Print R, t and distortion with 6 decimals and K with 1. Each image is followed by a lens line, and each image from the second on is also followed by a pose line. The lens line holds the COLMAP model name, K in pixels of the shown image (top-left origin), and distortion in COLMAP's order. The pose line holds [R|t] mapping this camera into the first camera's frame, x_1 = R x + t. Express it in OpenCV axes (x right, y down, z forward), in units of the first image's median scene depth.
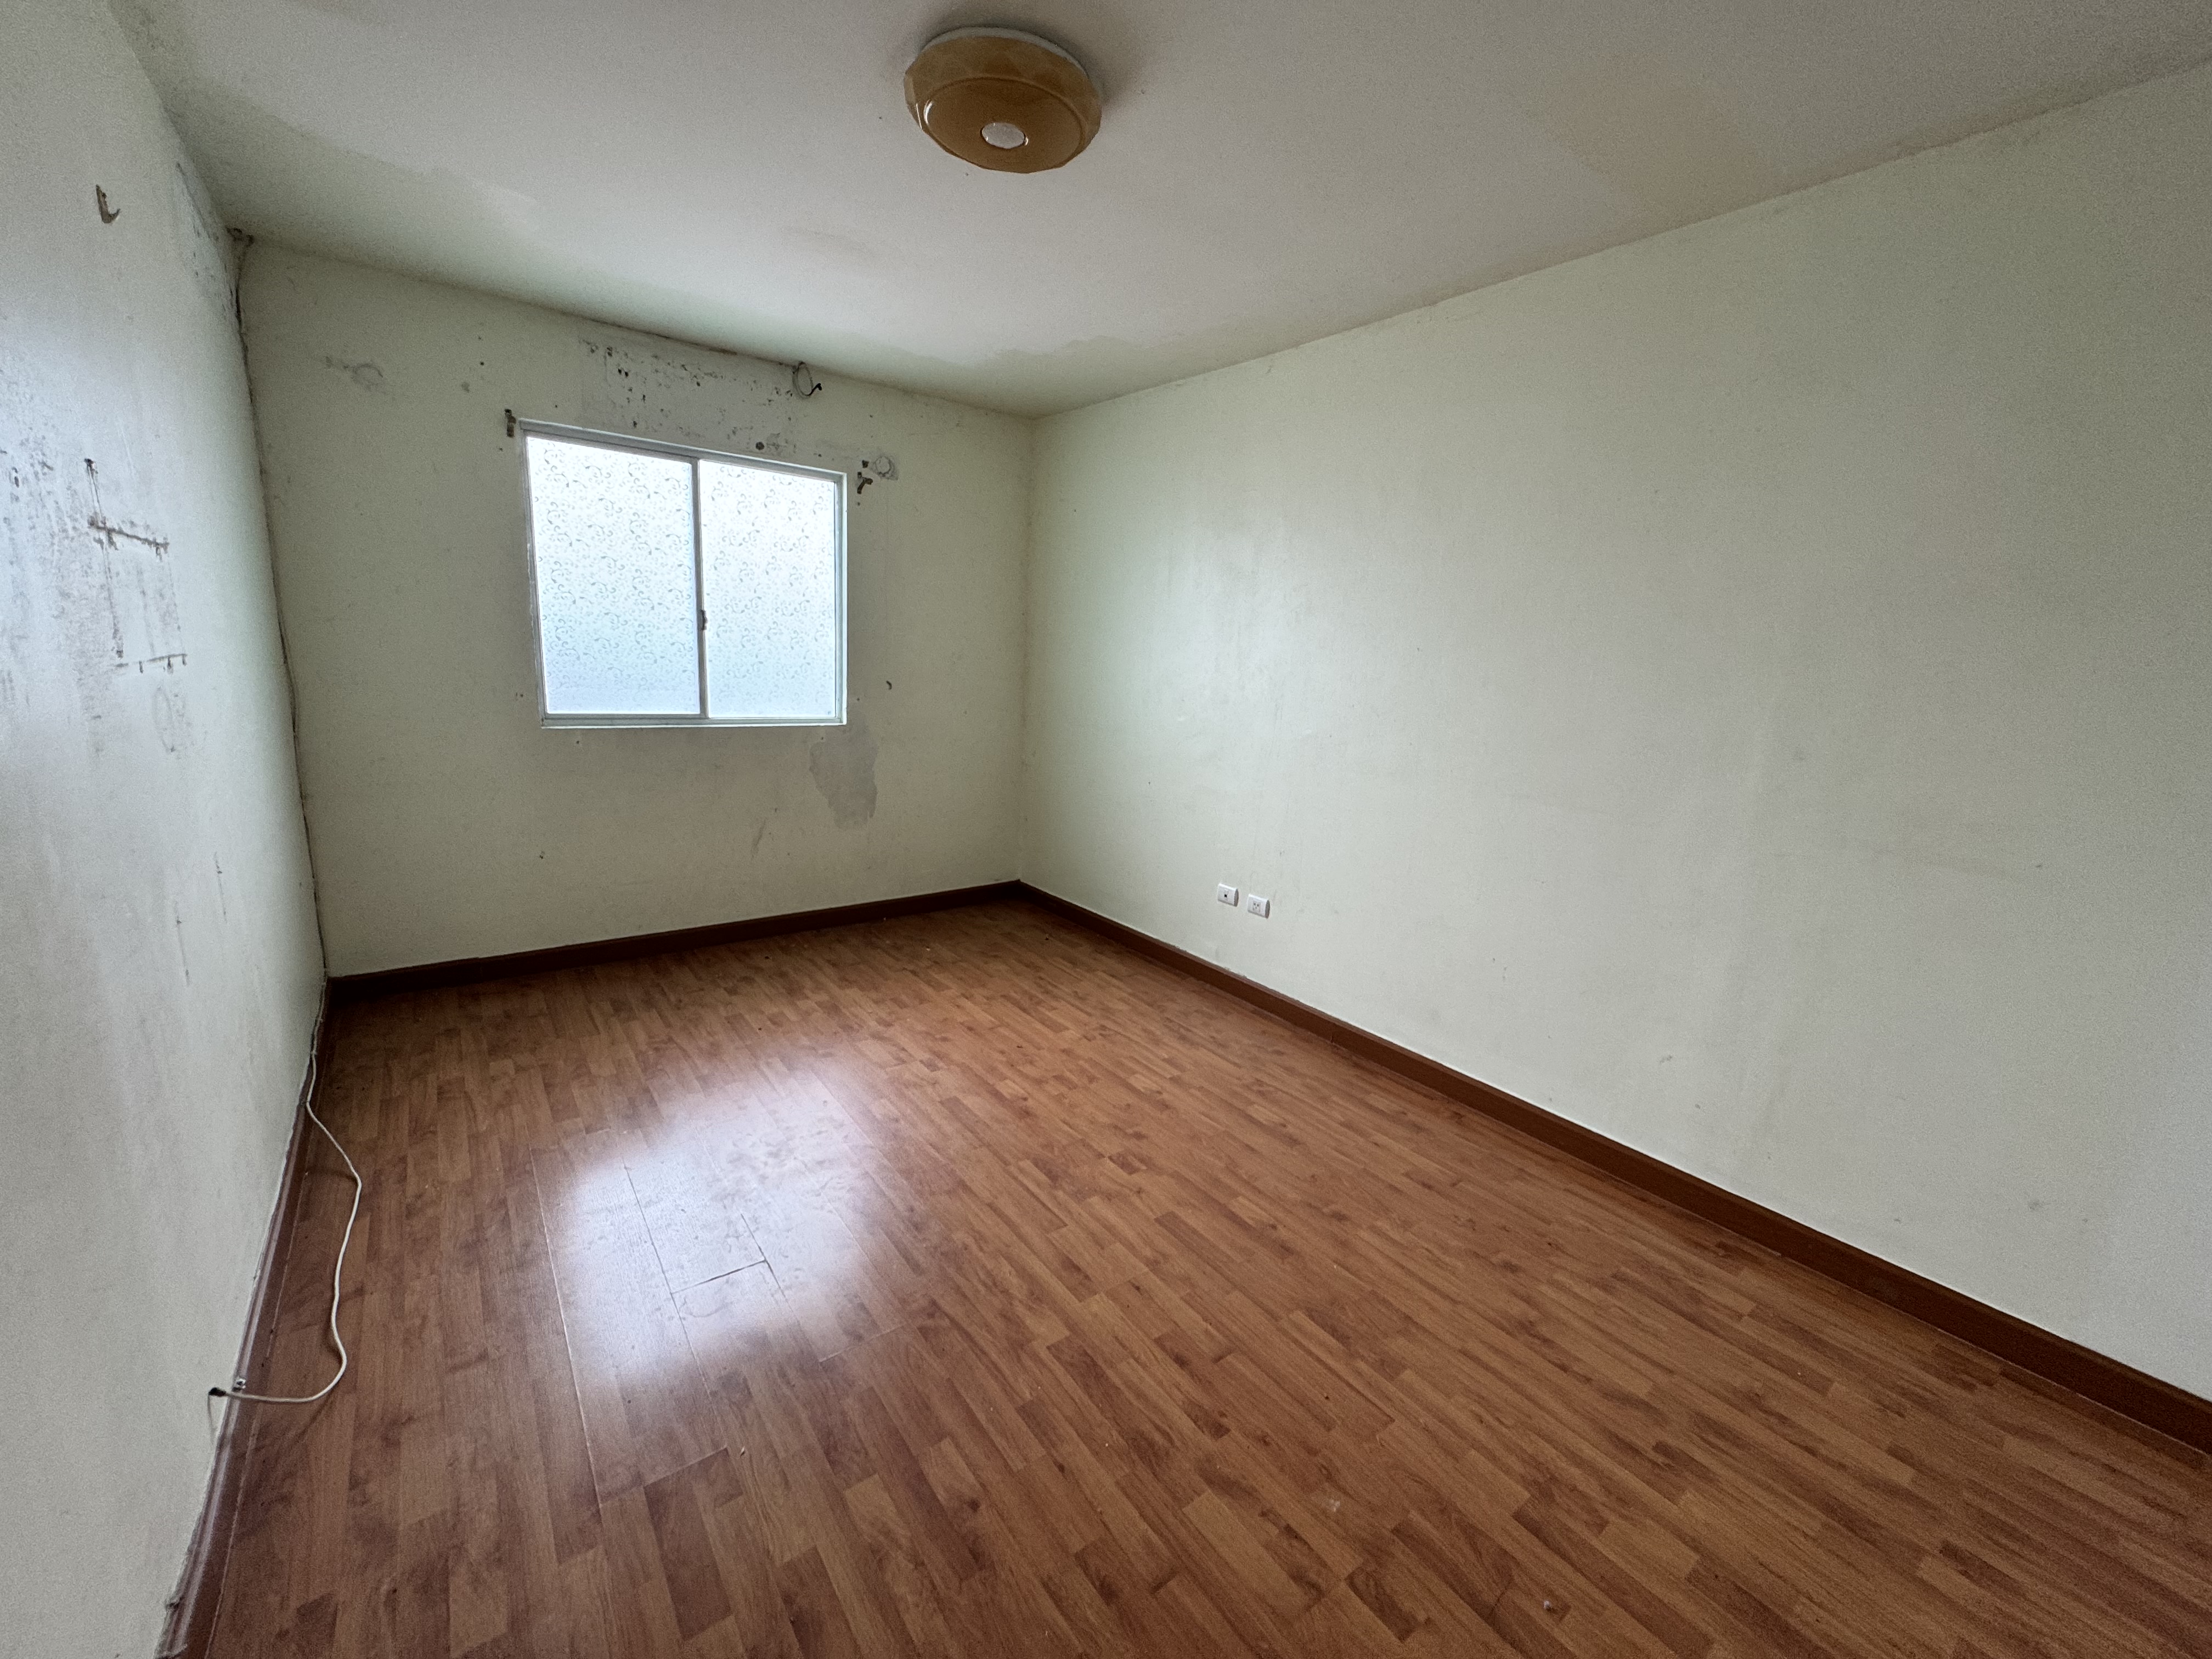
lens RADIAL K [[879.1, 0, 1102.8], [0, 879.1, 831.6], [0, 0, 1]] dist [-0.003357, 0.000244]
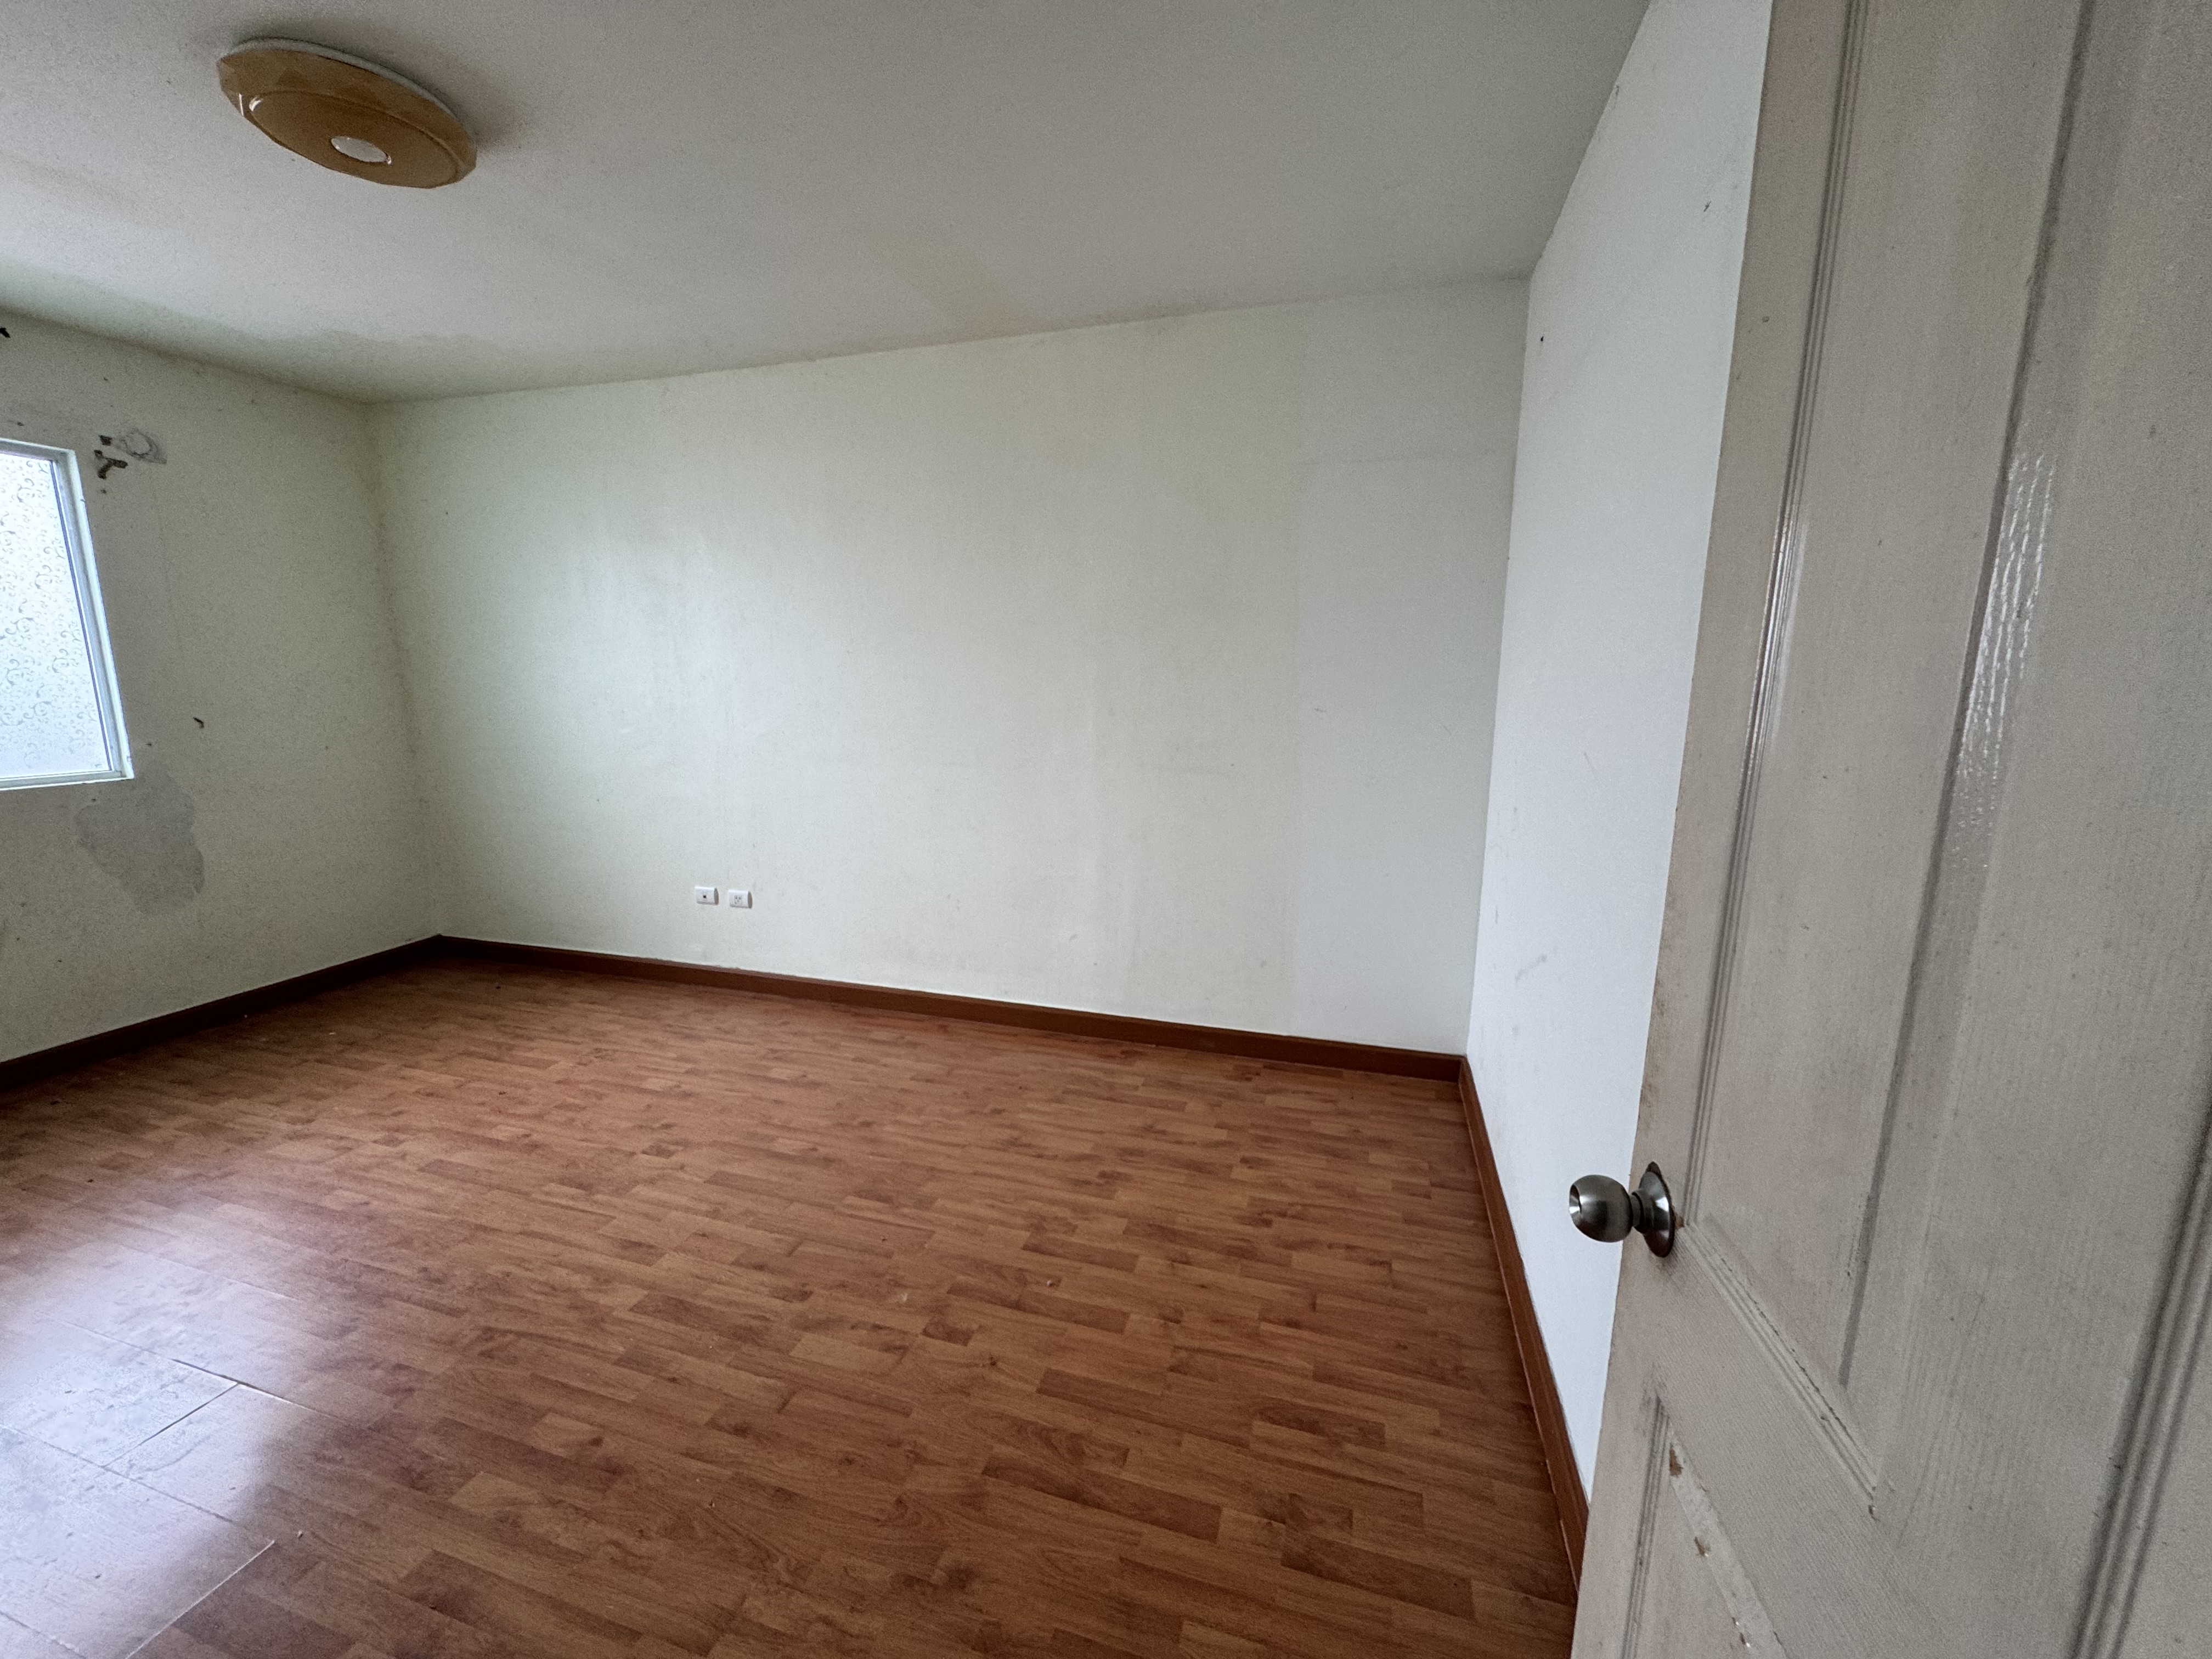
lens RADIAL K [[879.1, 0, 1104.6], [0, 879.1, 833.6], [0, 0, 1]] dist [-0.003357, 0.000244]
pose [[0.808471, -0.154981, 0.567763, -0.084046], [0.156331, 0.986600, 0.046701, 0.039083], [-0.567393, 0.051003, 0.821866, -0.184329]]
